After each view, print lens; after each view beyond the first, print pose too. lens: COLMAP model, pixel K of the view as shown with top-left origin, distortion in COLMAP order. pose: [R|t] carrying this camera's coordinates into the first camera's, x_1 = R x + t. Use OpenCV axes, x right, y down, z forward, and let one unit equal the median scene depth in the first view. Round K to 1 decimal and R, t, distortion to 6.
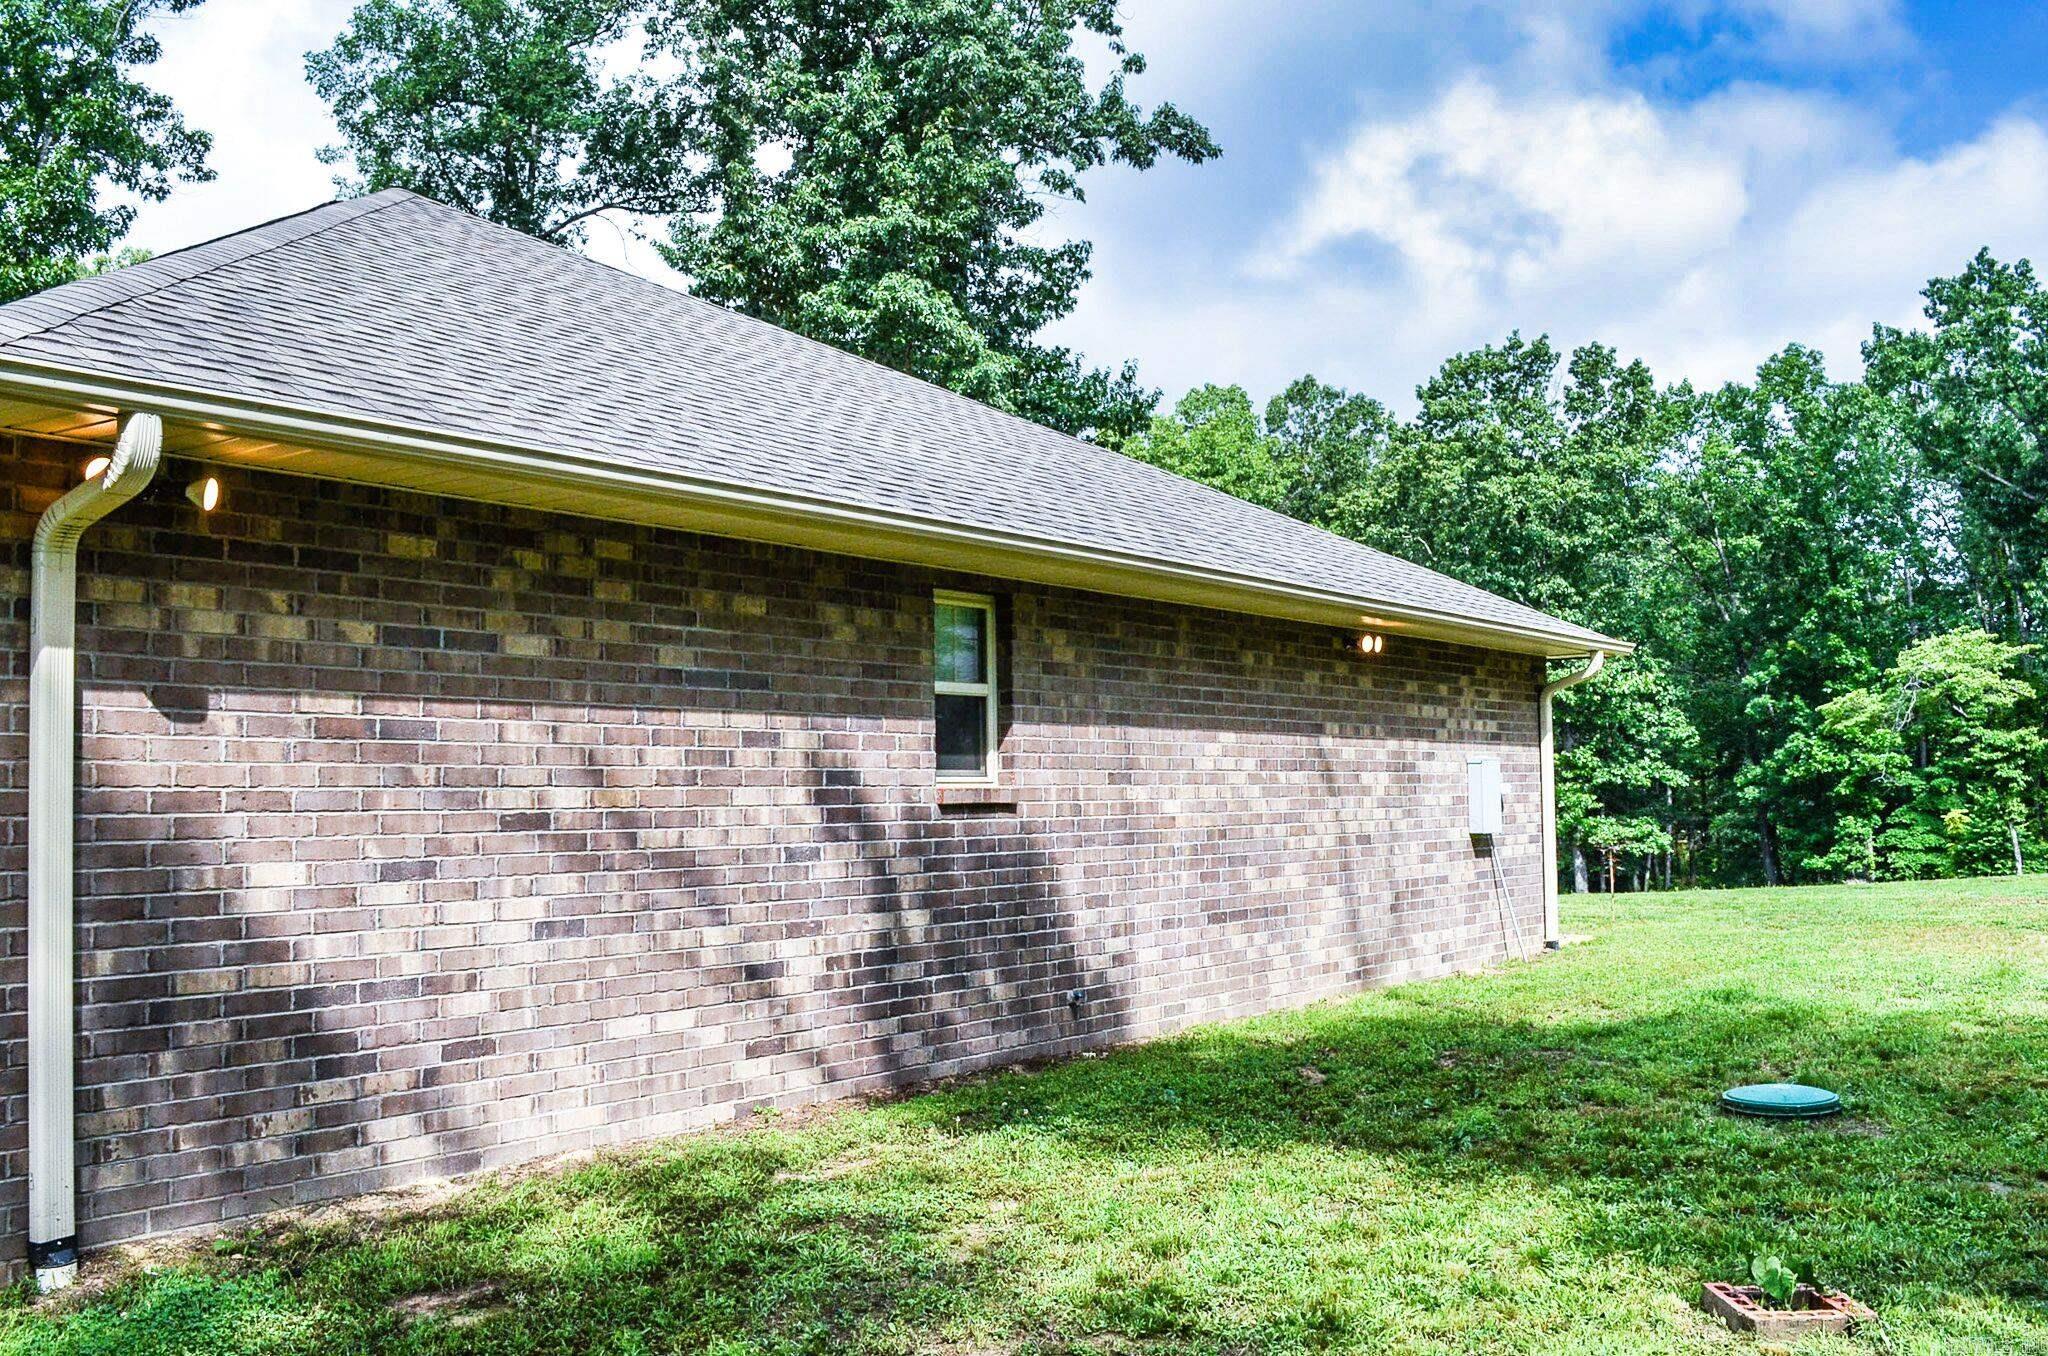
lens RADIAL K [[2019.4, 0, 1024.0], [0, 2019.4, 678.0], [0, 0, 1]] dist [-0.064461, -0.003151]
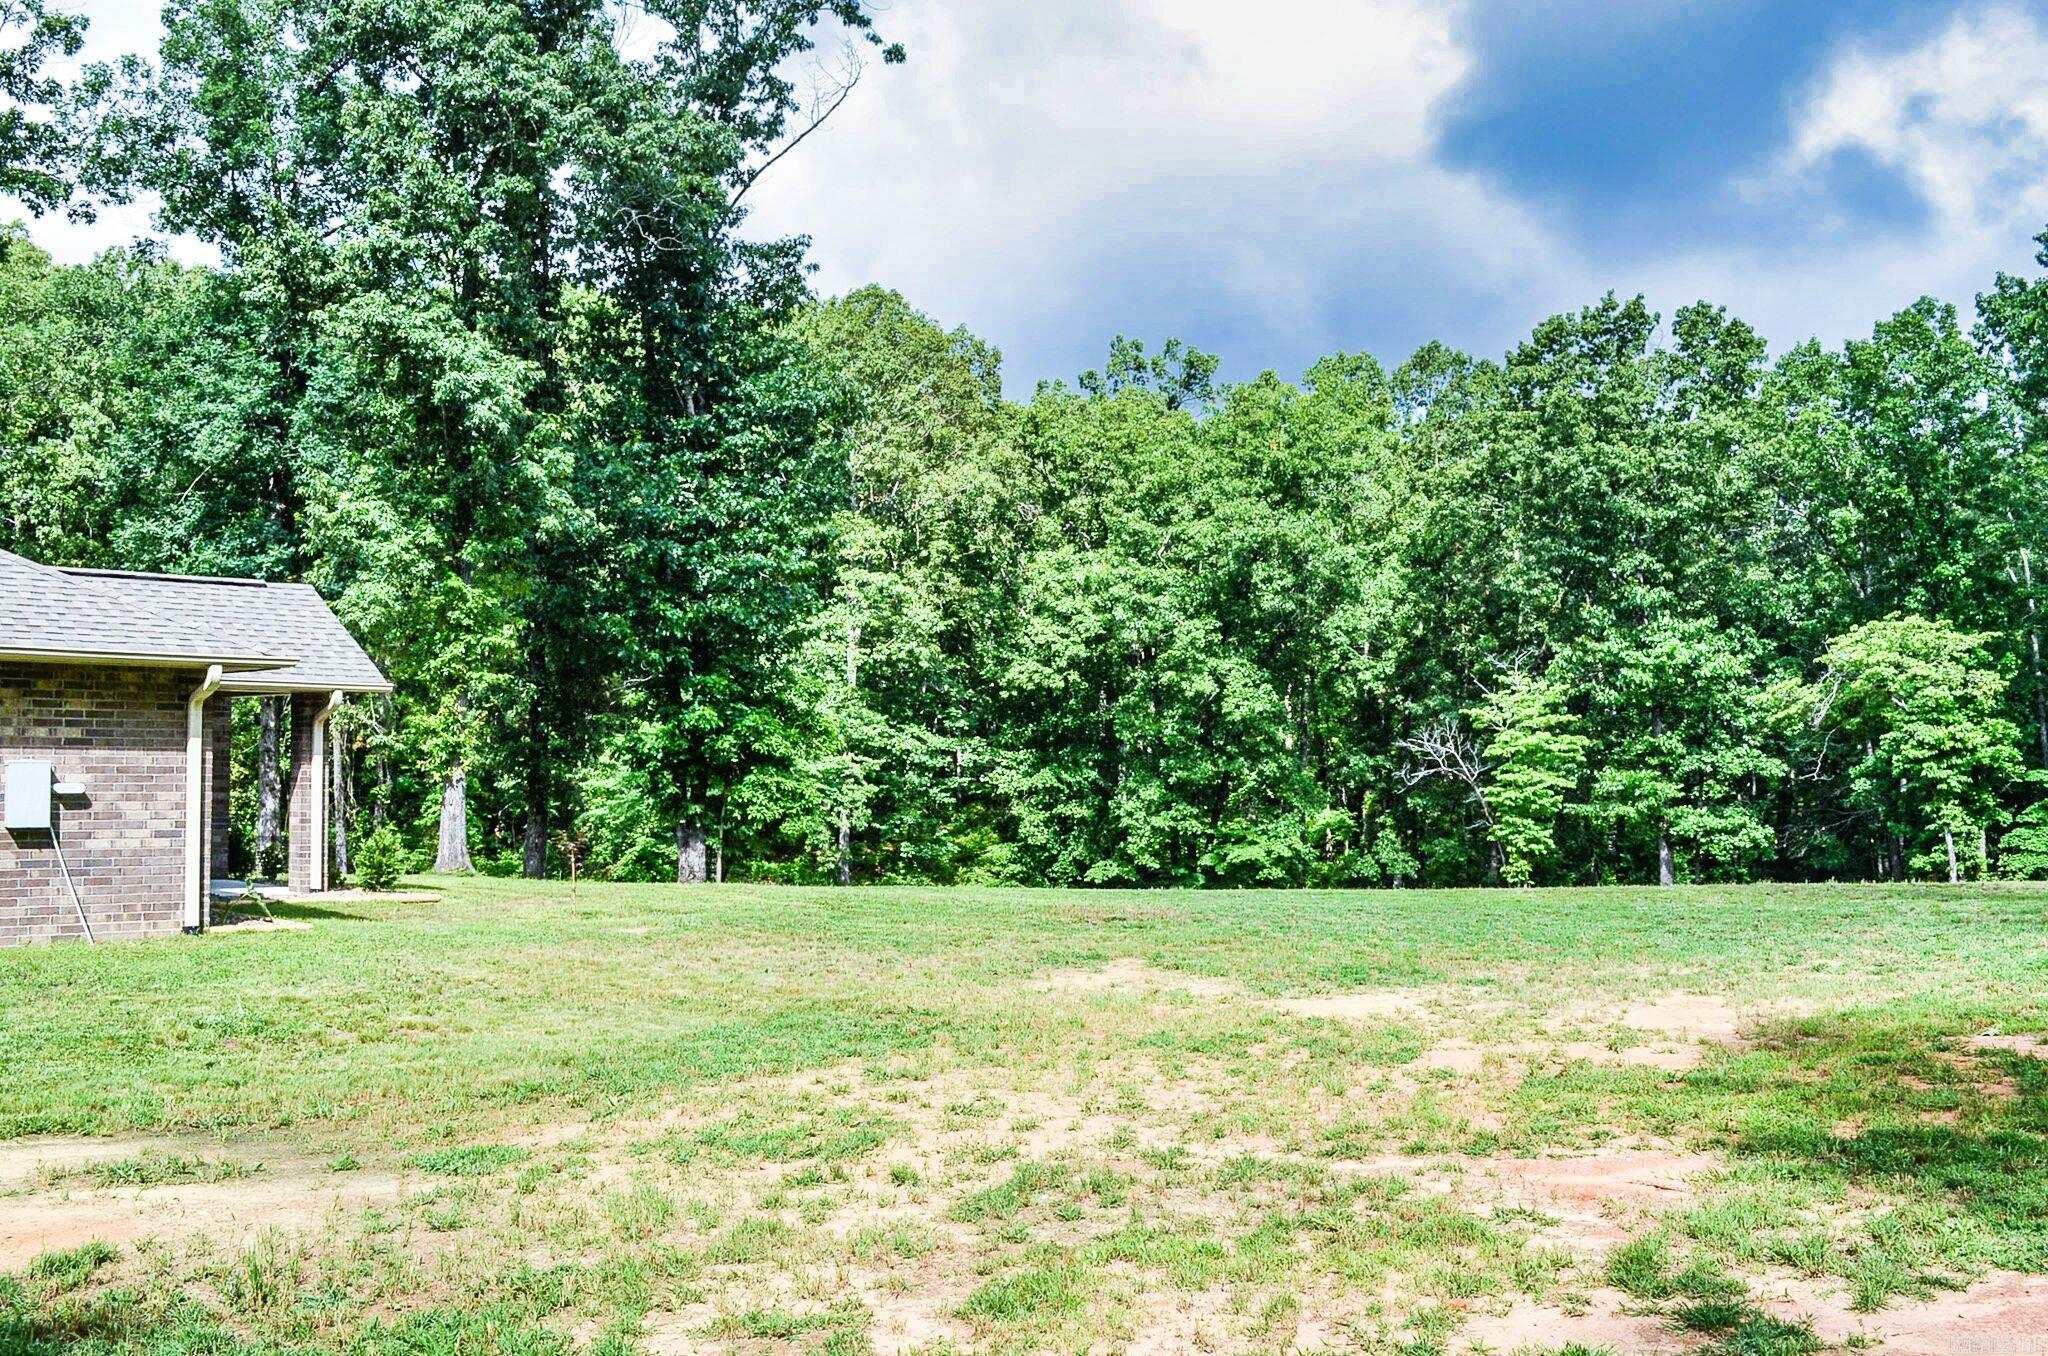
lens RADIAL K [[2032.2, 0, 1024.0], [0, 2032.2, 678.0], [0, 0, 1]] dist [-0.059712, -0.001784]
pose [[0.976278, 0.012043, -0.216188, 0.187151], [-0.008363, 0.999804, 0.017928, -0.005673], [0.216361, -0.015694, 0.976187, 0.008858]]
